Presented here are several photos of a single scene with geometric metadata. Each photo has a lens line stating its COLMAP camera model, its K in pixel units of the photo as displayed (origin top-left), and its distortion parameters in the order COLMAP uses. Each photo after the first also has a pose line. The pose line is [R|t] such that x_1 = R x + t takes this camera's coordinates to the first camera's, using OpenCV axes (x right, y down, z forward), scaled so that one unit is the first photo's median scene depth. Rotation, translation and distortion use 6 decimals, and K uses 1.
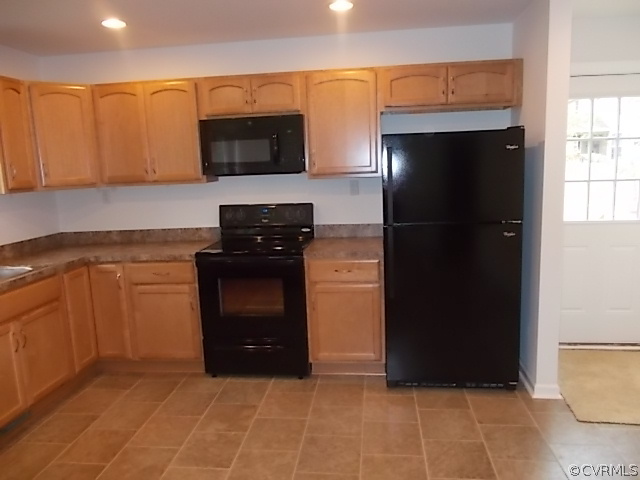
lens RADIAL K [[478.5, 0, 313.8], [0, 478.5, 243.5], [0, 0, 1]] dist [-0.016353, -0.008796]
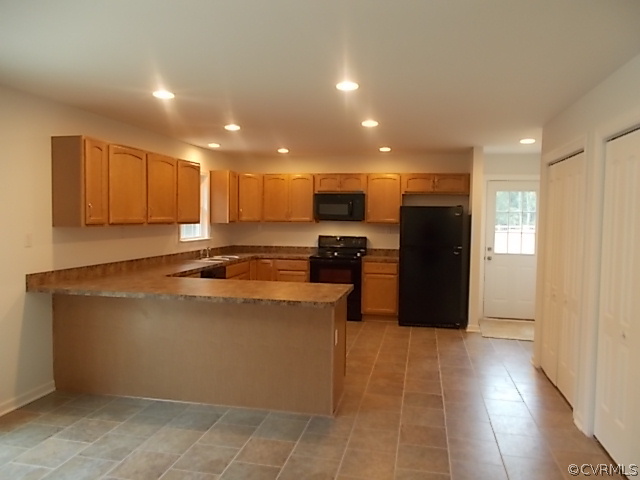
lens RADIAL K [[478.5, 0, 319.8], [0, 478.5, 234.7], [0, 0, 1]] dist [-0.016353, -0.008796]
pose [[0.994105, 0.053822, -0.094122, -0.011549], [-0.063783, 0.992292, -0.106248, 0.140738], [0.087678, 0.111625, 0.989875, -1.046874]]
